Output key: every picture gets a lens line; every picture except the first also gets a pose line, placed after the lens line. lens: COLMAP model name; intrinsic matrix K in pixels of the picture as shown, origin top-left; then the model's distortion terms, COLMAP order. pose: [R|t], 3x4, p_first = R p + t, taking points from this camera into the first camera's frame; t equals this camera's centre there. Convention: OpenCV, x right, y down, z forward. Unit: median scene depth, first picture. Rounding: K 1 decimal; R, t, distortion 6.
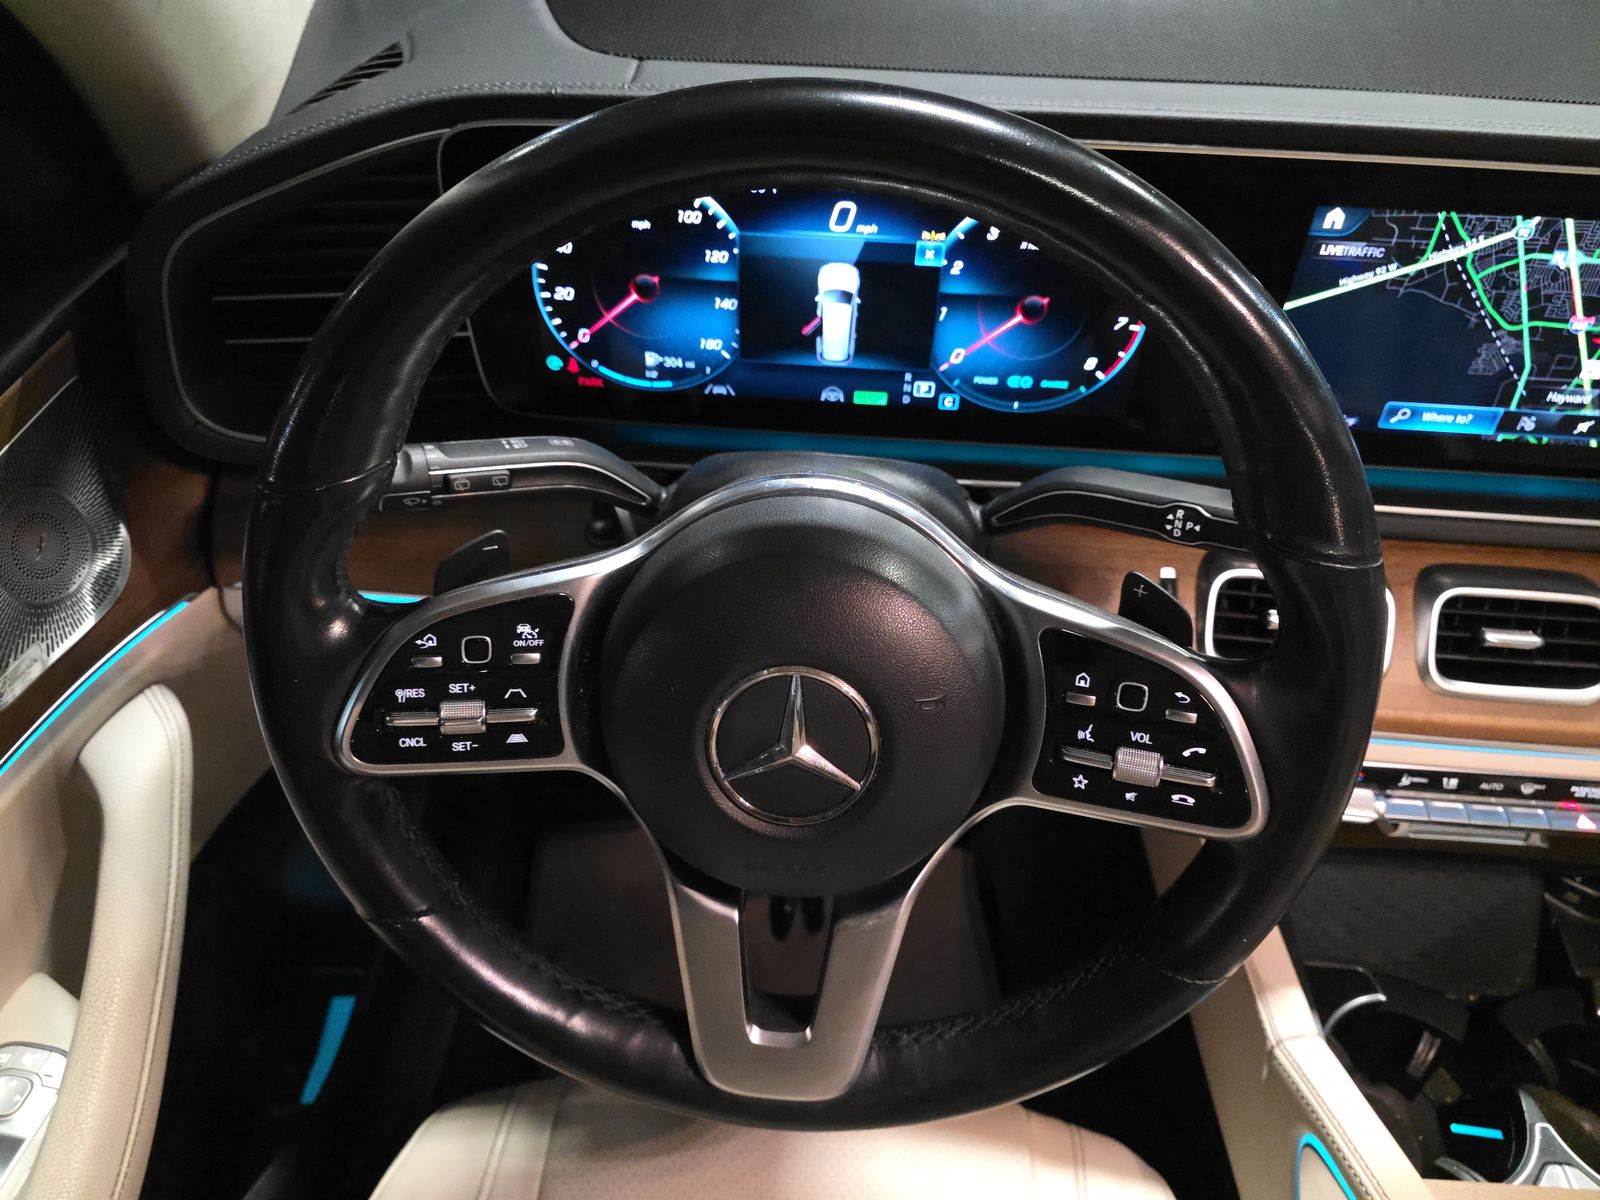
lens RADIAL K [[1080.3, 0, 792.0], [0, 1080.3, 597.5], [0, 0, 1]] dist [0.032182, -0.025853]
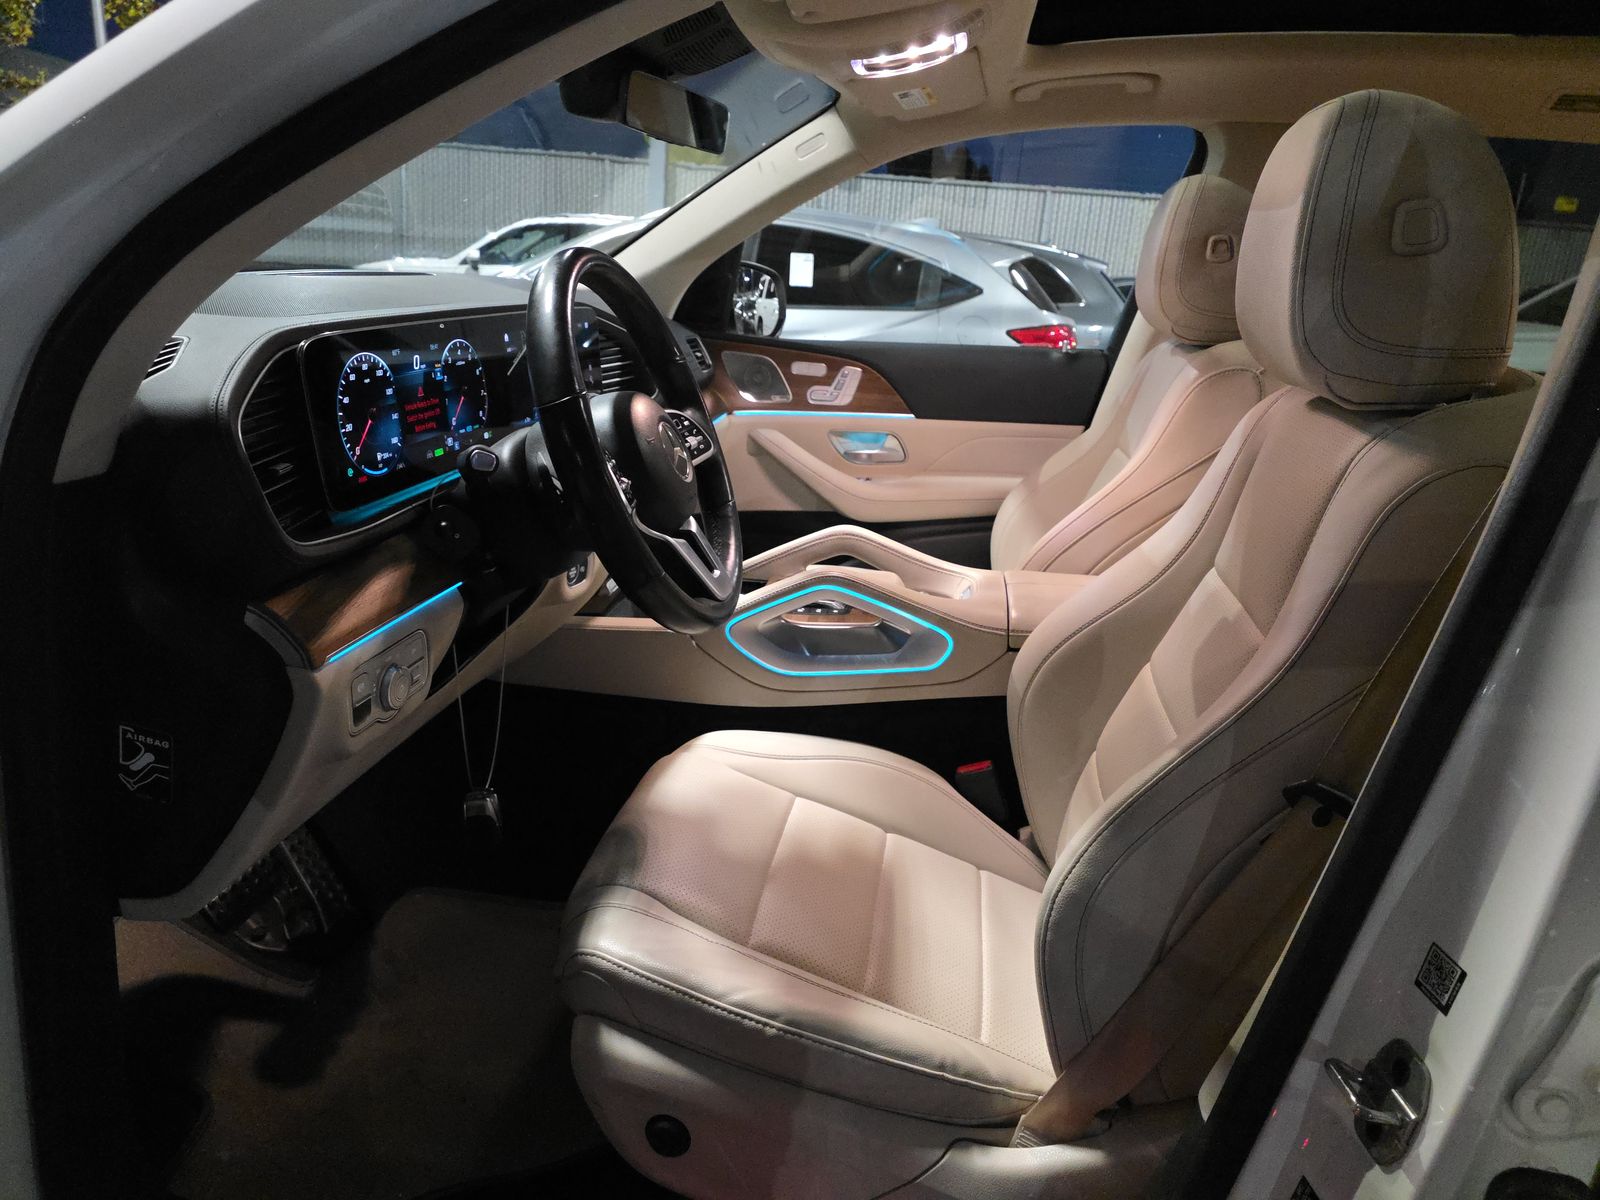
lens RADIAL K [[1080.3, 0, 801.7], [0, 1080.3, 592.3], [0, 0, 1]] dist [0.032182, -0.025853]
pose [[0.083945, -0.317847, 0.944419, -1.901731], [0.642961, 0.741351, 0.192354, 0.051480], [-0.761285, 0.591077, 0.266596, 0.128500]]
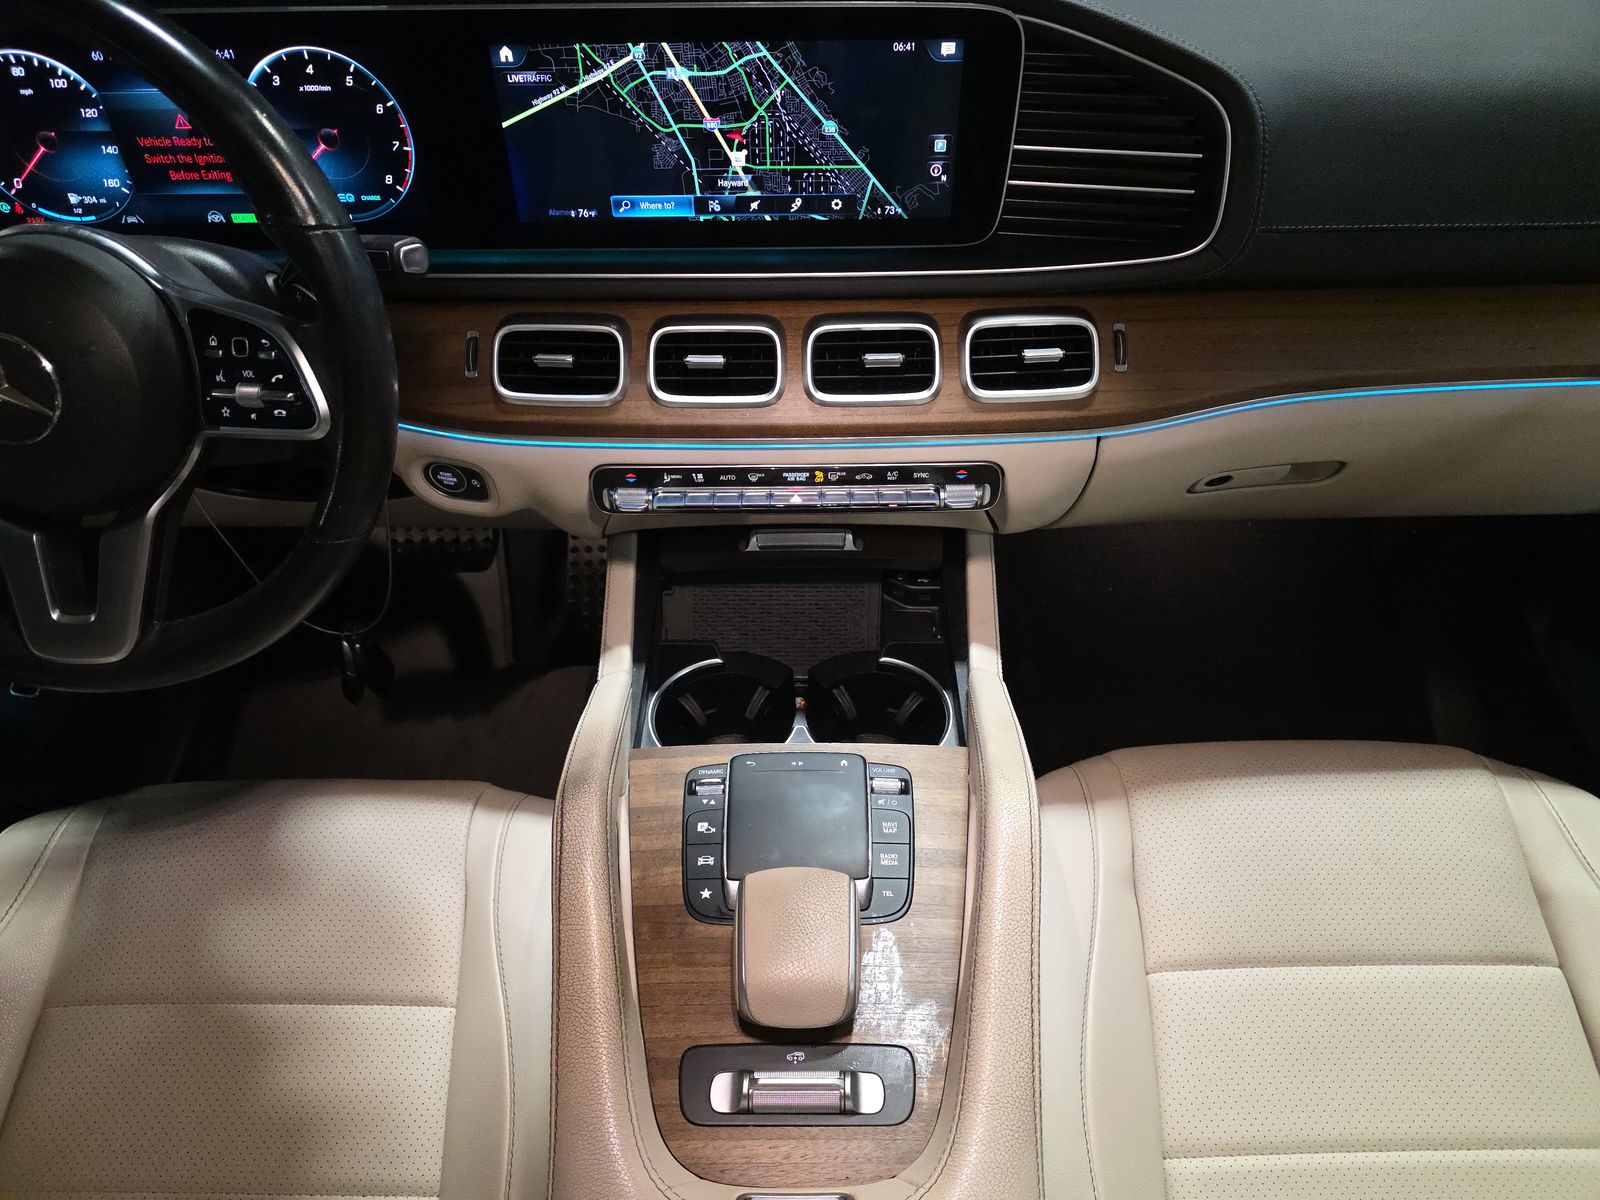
lens RADIAL K [[1080.3, 0, 800.5], [0, 1080.3, 604.2], [0, 0, 1]] dist [0.032182, -0.025853]
pose [[0.997628, -0.068369, 0.008028, 0.755315], [0.068387, 0.997657, -0.001936, 0.361623], [-0.007877, 0.002480, 0.999966, -0.379131]]
